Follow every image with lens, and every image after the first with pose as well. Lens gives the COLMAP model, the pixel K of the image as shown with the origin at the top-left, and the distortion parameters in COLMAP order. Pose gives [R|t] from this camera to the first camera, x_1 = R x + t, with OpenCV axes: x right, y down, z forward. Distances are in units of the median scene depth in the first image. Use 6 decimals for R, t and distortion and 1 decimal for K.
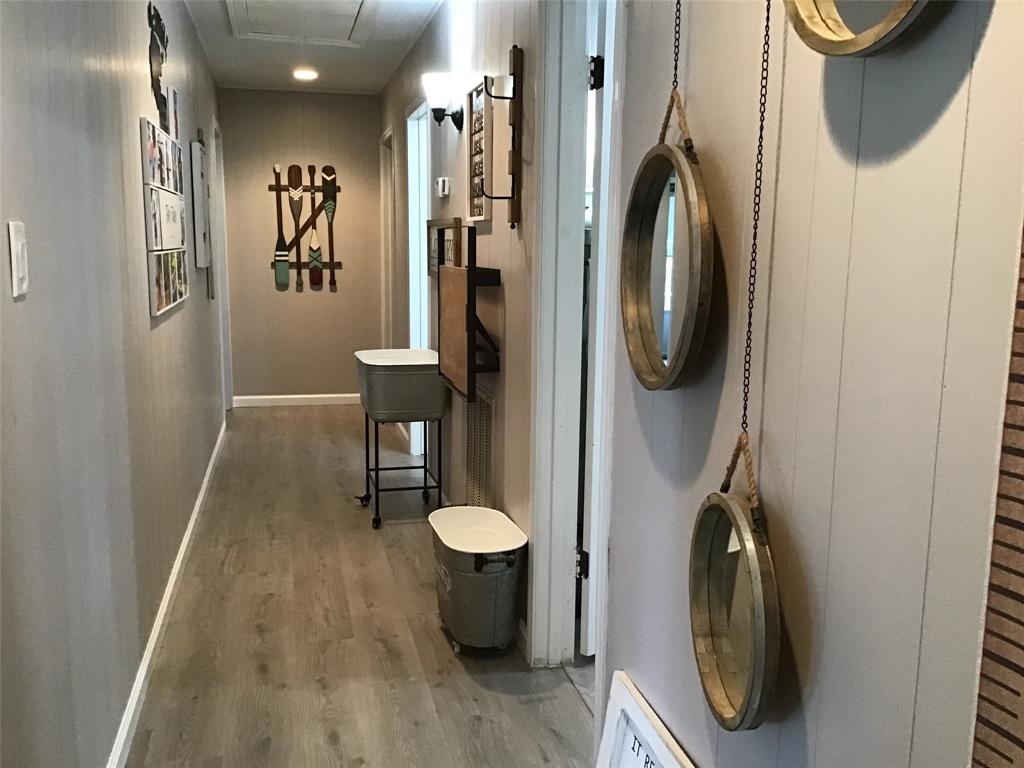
lens RADIAL K [[926.6, 0, 513.9], [0, 926.6, 391.0], [0, 0, 1]] dist [0.105297, -0.210846]
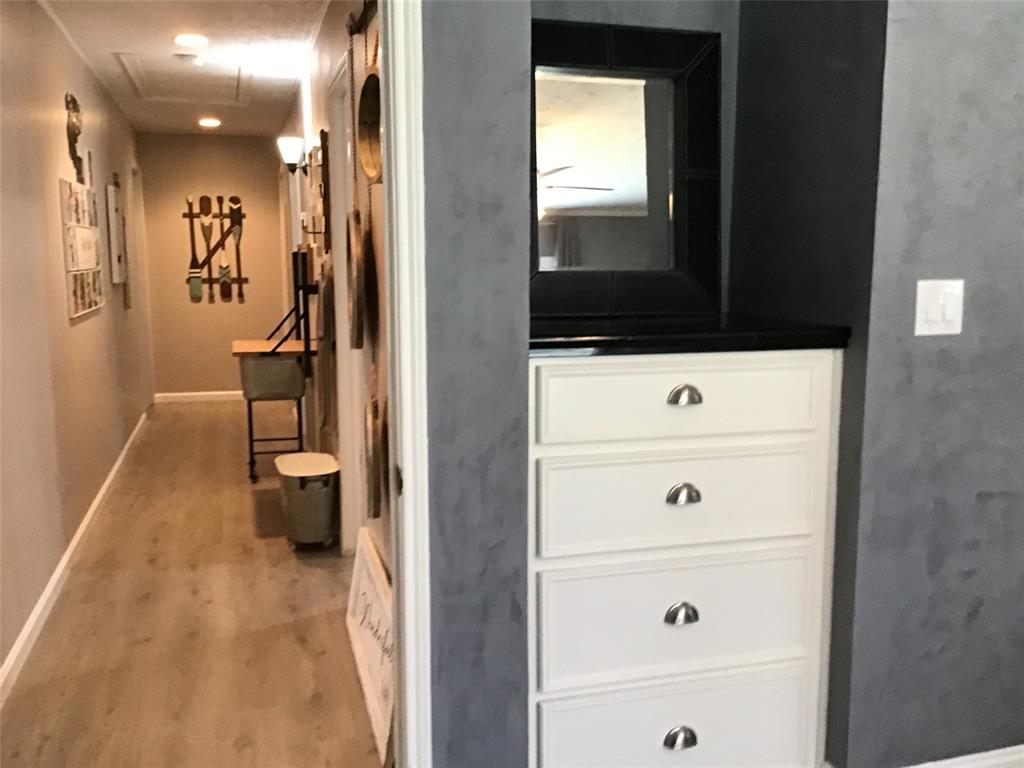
lens RADIAL K [[905.2, 0, 510.5], [0, 905.2, 399.7], [0, 0, 1]] dist [0.090588, -0.164633]
pose [[0.998296, -0.017442, 0.055681, 0.165502], [0.017560, 0.999844, -0.001635, 0.048442], [-0.055644, 0.002610, 0.998447, -0.349191]]
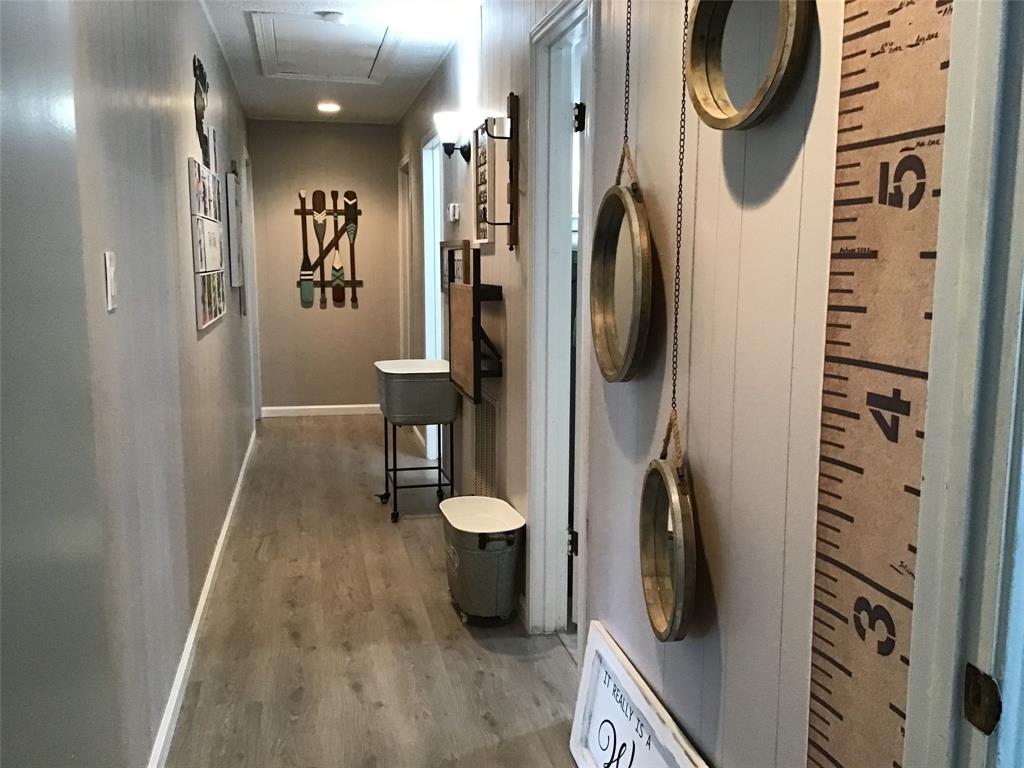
lens RADIAL K [[920.8, 0, 517.8], [0, 920.8, 391.9], [0, 0, 1]] dist [0.086381, -0.154340]
pose [[0.999839, -0.005855, -0.016943, 0.020630], [0.005585, 0.999857, -0.015943, 0.014583], [0.017034, 0.015846, 0.999729, -0.109868]]
